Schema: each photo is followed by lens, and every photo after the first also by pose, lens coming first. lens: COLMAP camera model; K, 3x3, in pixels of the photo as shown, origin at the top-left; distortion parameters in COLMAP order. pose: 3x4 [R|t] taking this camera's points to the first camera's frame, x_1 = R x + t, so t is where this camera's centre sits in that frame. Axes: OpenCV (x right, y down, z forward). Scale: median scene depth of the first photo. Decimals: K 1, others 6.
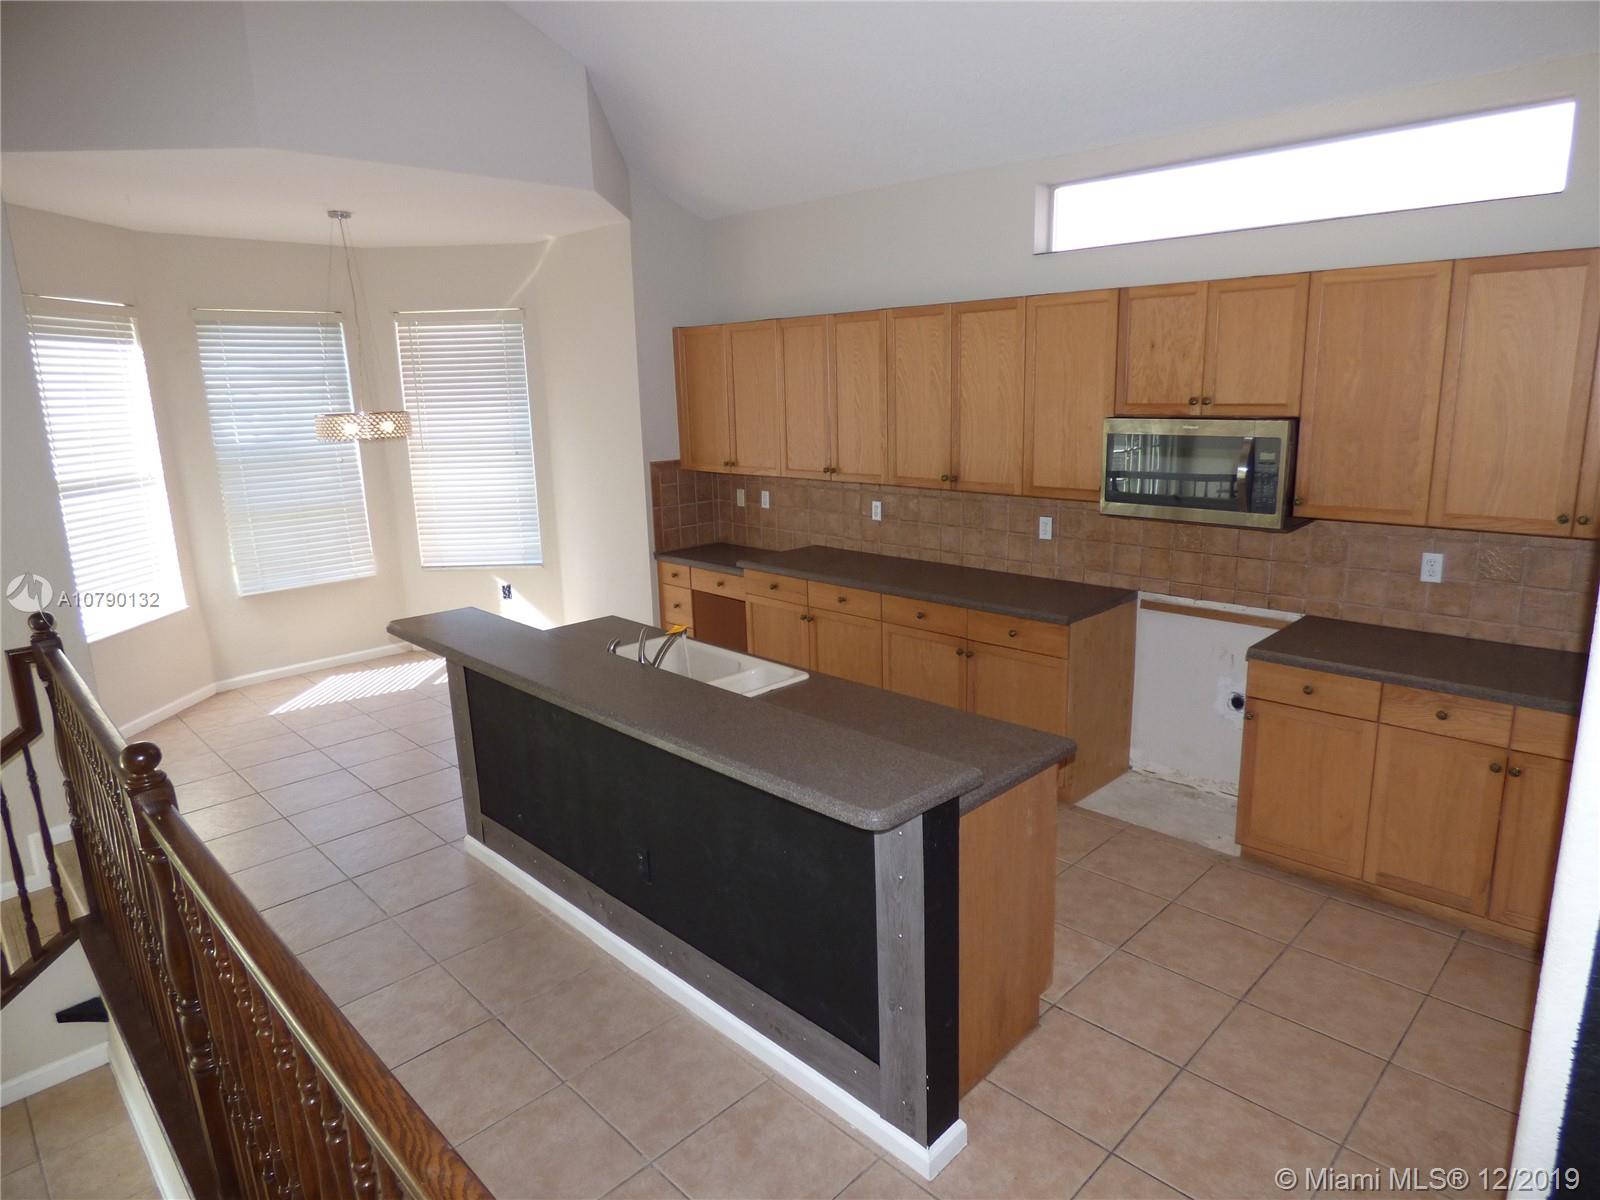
lens RADIAL K [[963.5, 0, 795.8], [0, 963.5, 598.6], [0, 0, 1]] dist [-0.012758, -0.003838]
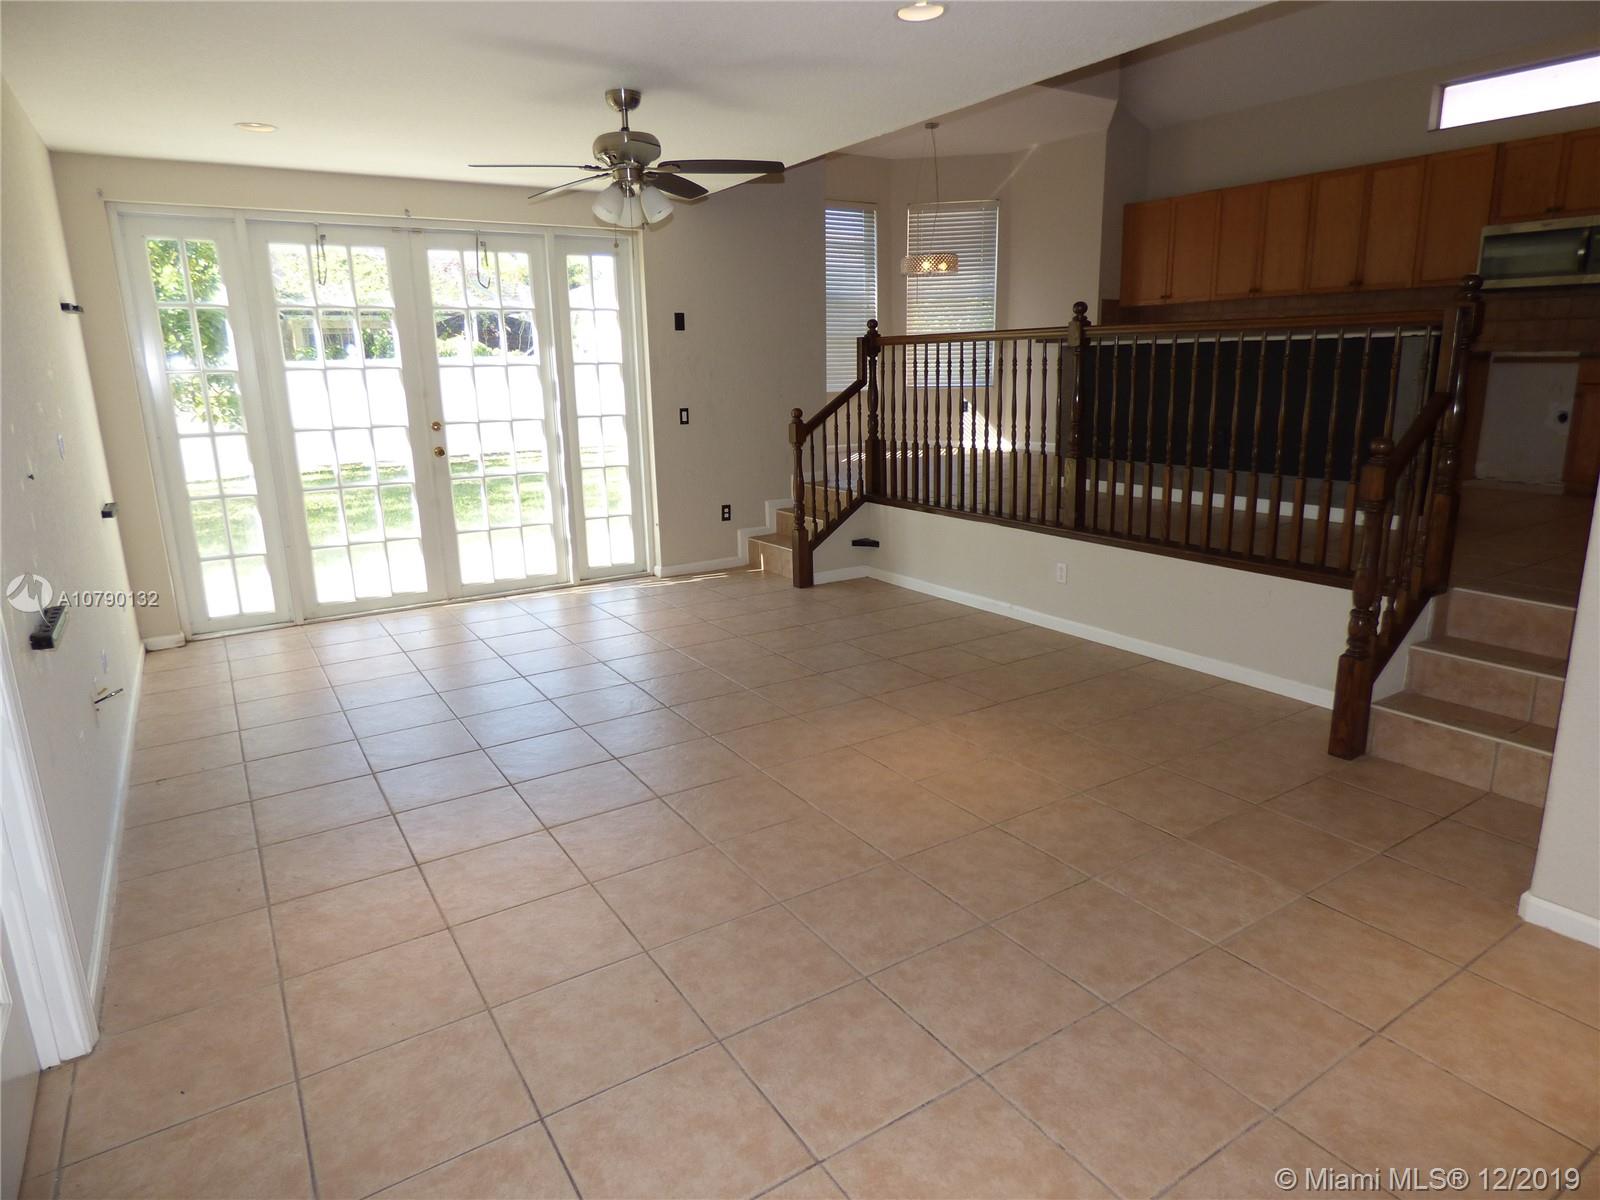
lens RADIAL K [[938.8, 0, 792.8], [0, 938.8, 597.5], [0, 0, 1]] dist [-0.034941, 0.001695]
pose [[0.976683, 0.056748, -0.207051, -0.299934], [-0.050629, 0.998113, 0.034734, 0.290210], [0.208632, -0.023441, 0.977713, -0.490784]]
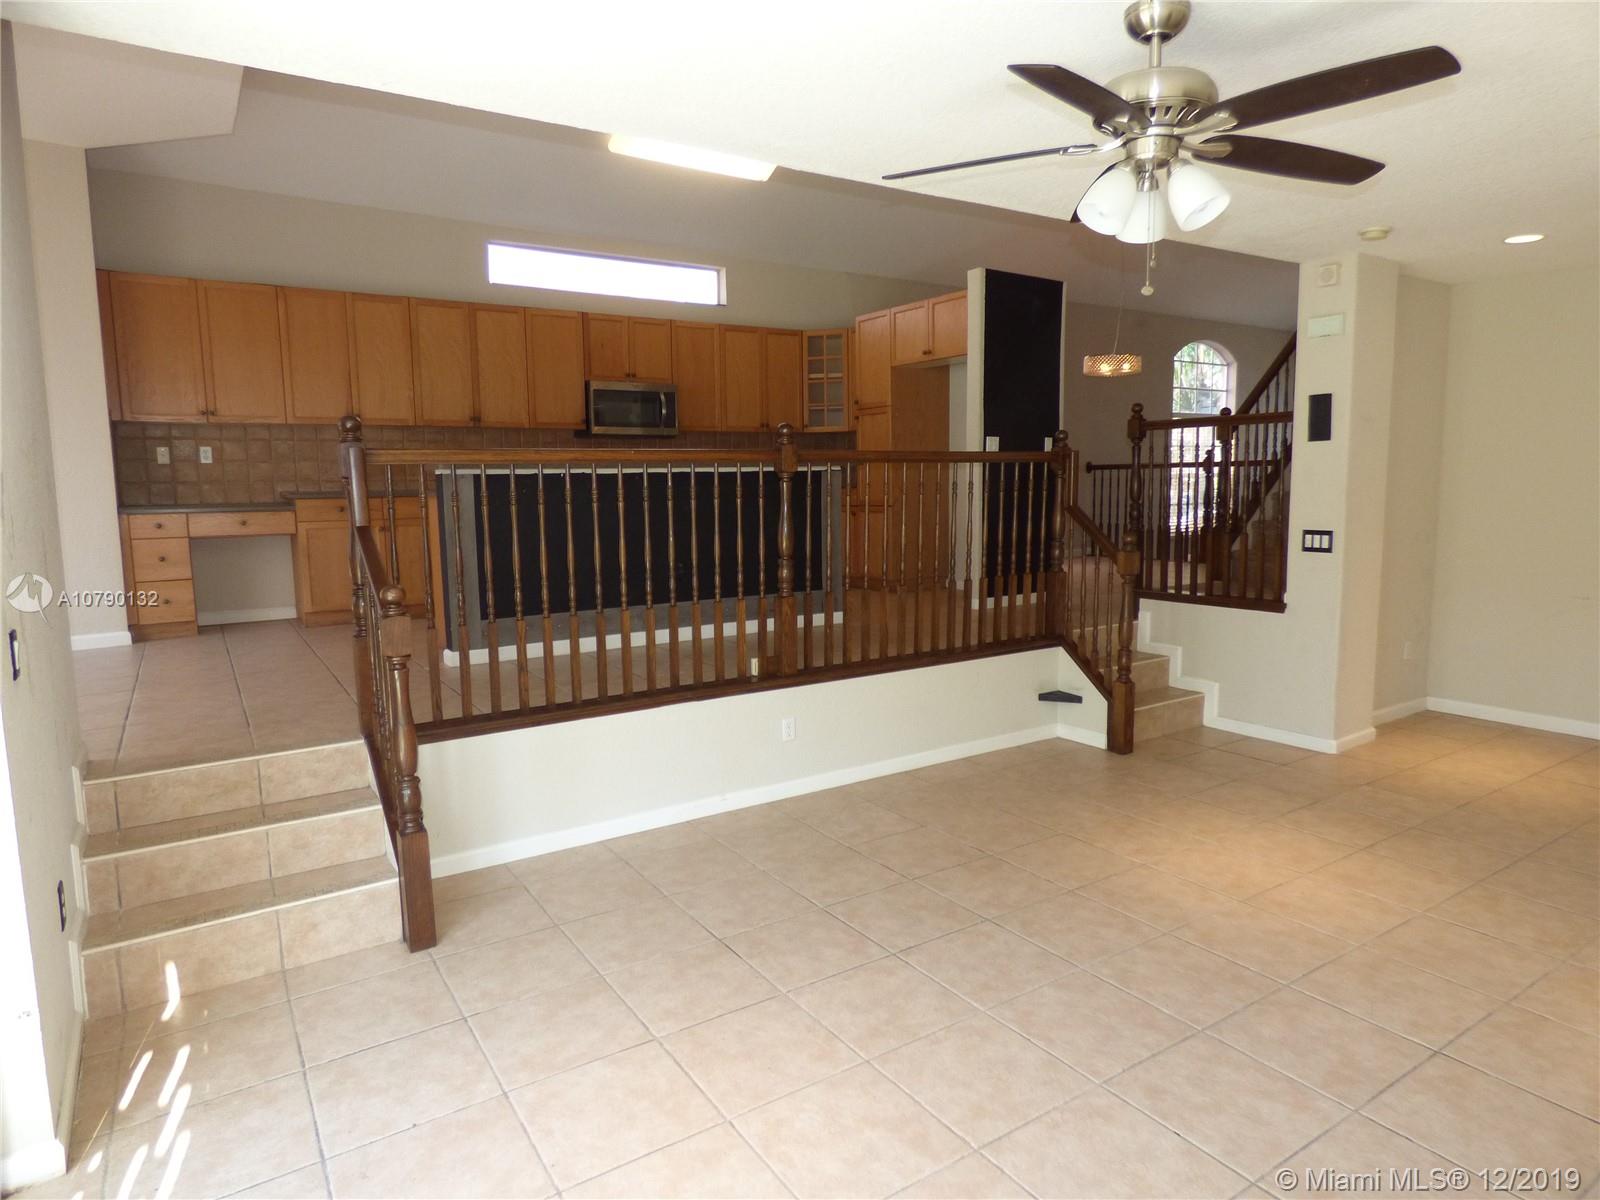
lens RADIAL K [[959.7, 0, 809.5], [0, 959.7, 605.7], [0, 0, 1]] dist [0.004957, -0.017556]
pose [[0.202723, -0.102878, 0.973817, -0.961932], [0.227656, 0.972169, 0.055312, 0.151862], [-0.952405, 0.210482, 0.220502, 0.195741]]
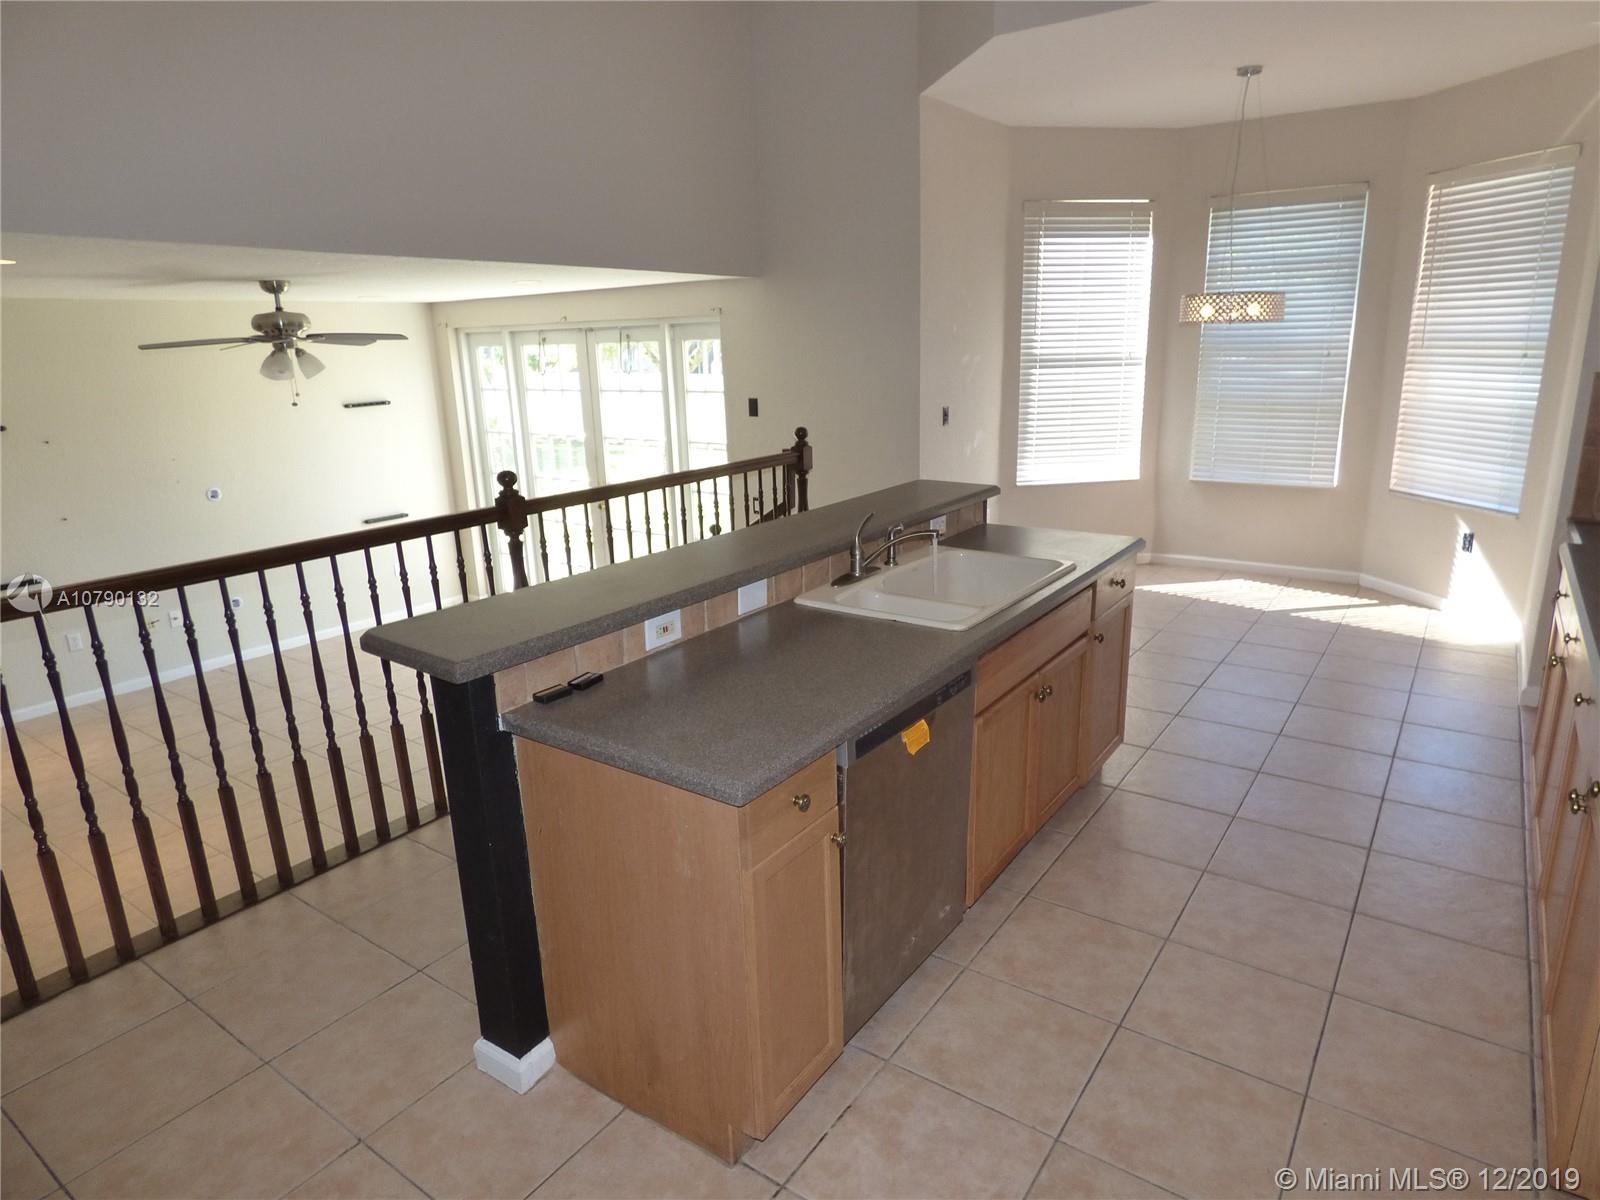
lens RADIAL K [[963.5, 0, 795.8], [0, 963.5, 598.6], [0, 0, 1]] dist [-0.012758, -0.003838]
pose [[0.164981, 0.277102, -0.946571, 0.404717], [-0.192607, 0.950296, 0.244622, -0.056421], [0.967308, 0.141958, 0.210153, 0.409553]]
